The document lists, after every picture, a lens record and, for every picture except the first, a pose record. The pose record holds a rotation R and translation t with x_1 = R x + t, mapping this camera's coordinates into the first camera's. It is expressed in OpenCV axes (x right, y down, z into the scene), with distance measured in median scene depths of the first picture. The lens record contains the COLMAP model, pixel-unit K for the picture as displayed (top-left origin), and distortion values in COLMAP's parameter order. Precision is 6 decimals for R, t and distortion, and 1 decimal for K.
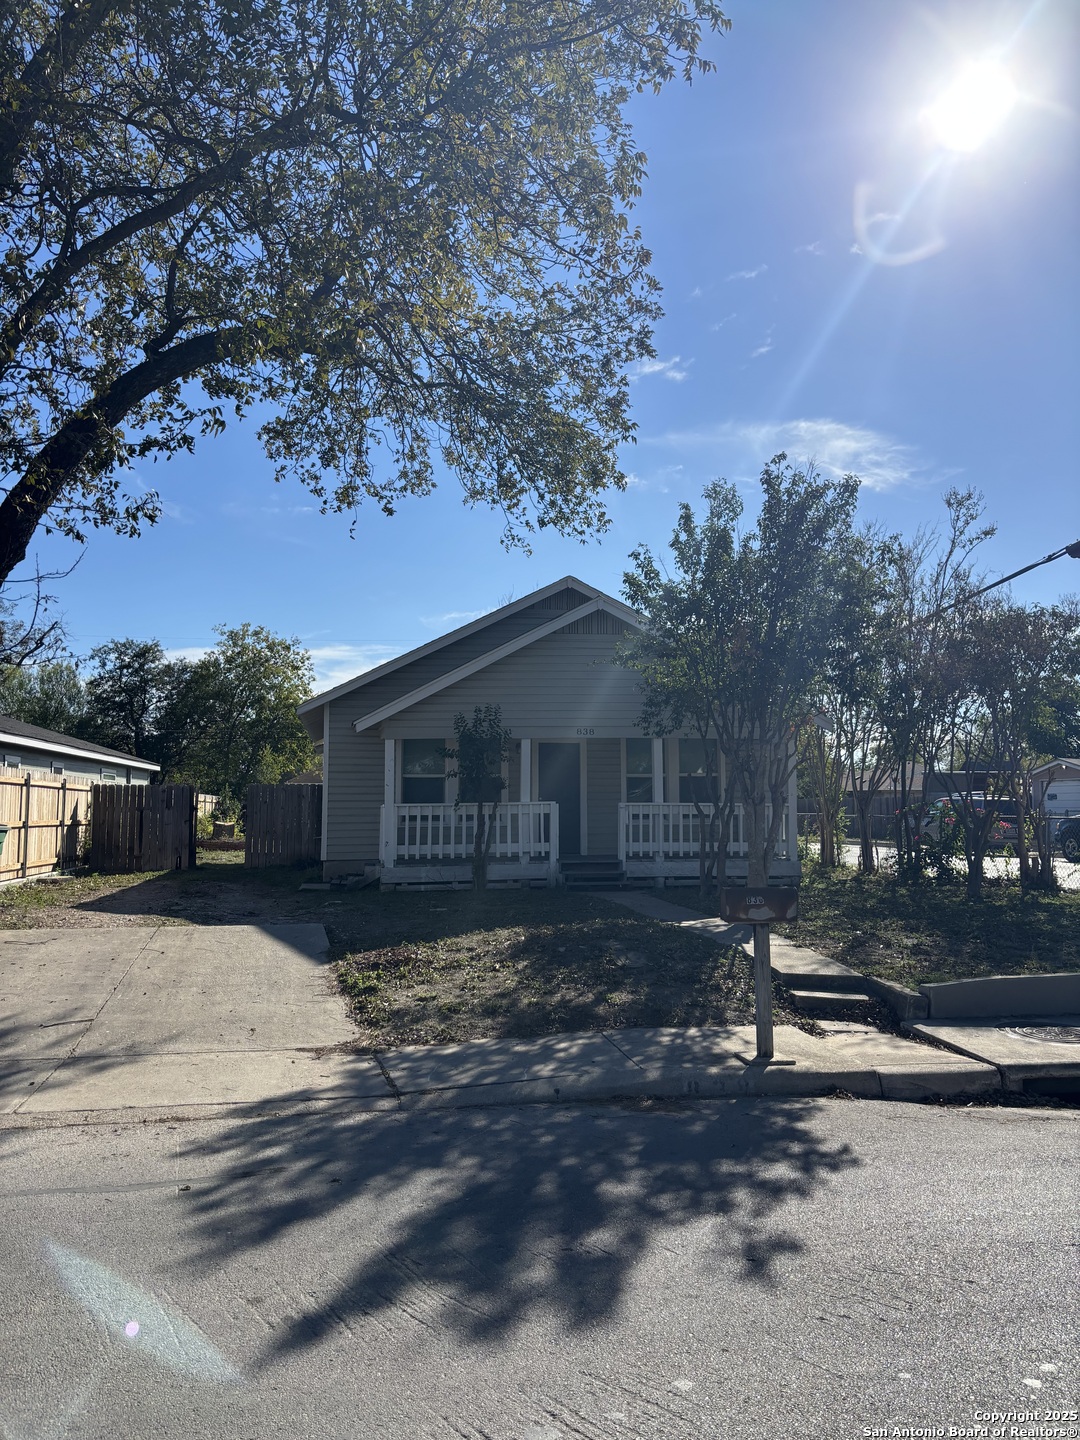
lens RADIAL K [[1098.7, 0, 544.8], [0, 1098.7, 721.2], [0, 0, 1]] dist [0.041979, -0.042046]
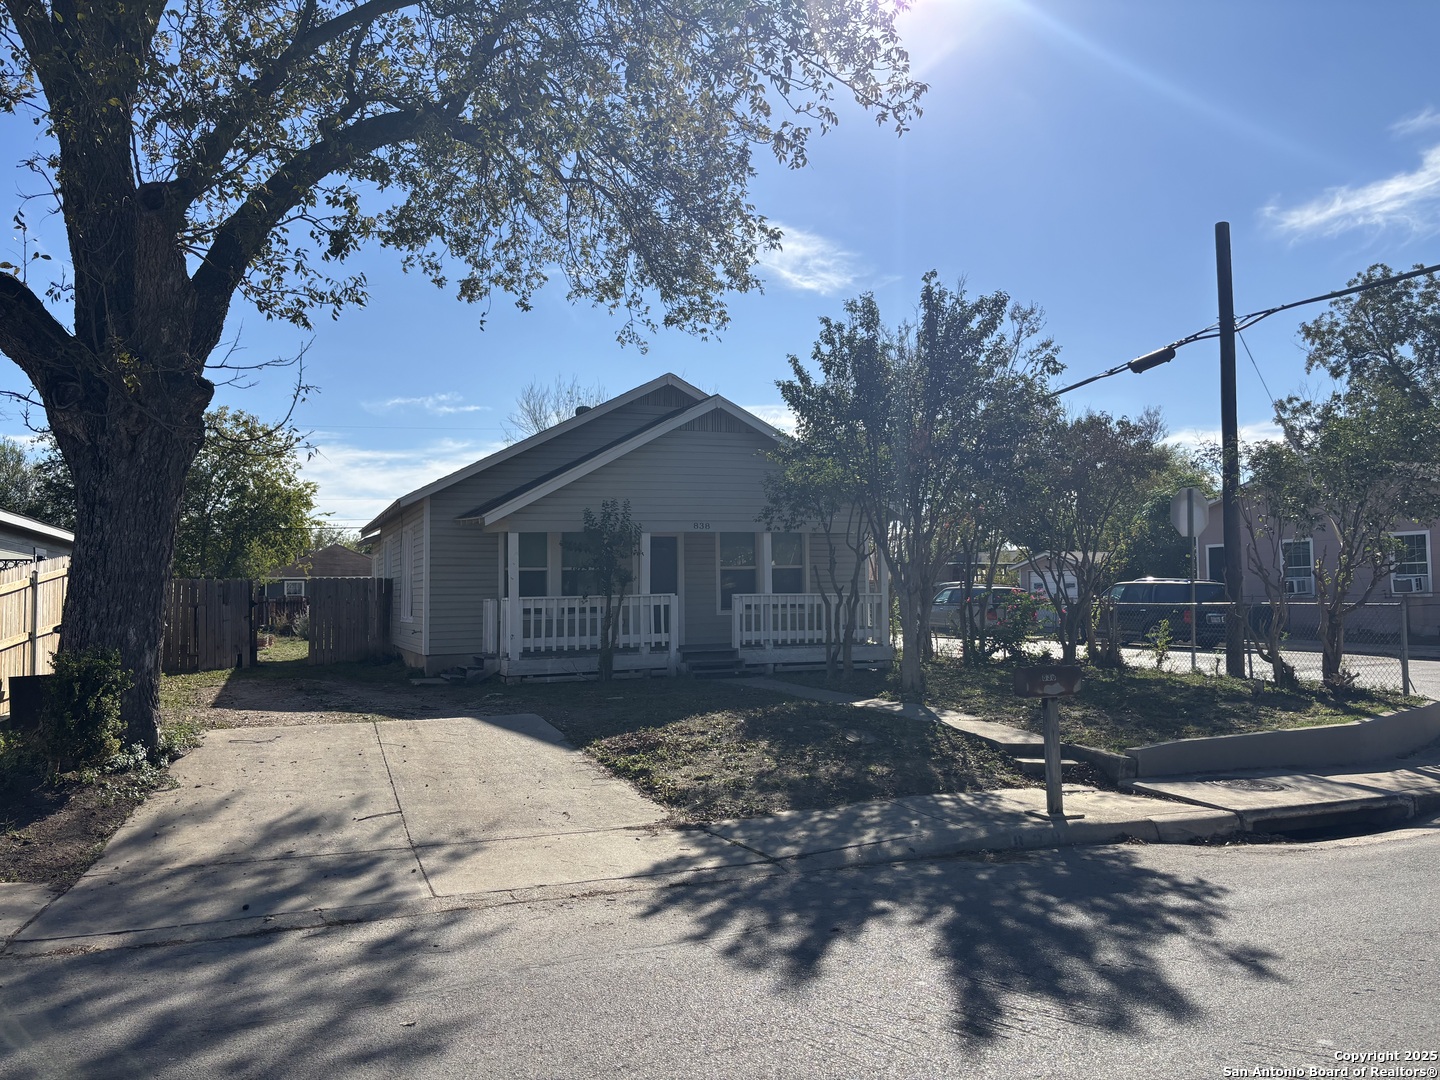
lens RADIAL K [[1098.7, 0, 707.7], [0, 1098.7, 537.2], [0, 0, 1]] dist [0.041979, -0.042046]
pose [[0.979622, 0.002803, 0.200830, -0.171499], [-0.007109, 0.999760, 0.020726, -0.001418], [-0.200723, -0.021731, 0.979407, -0.019393]]
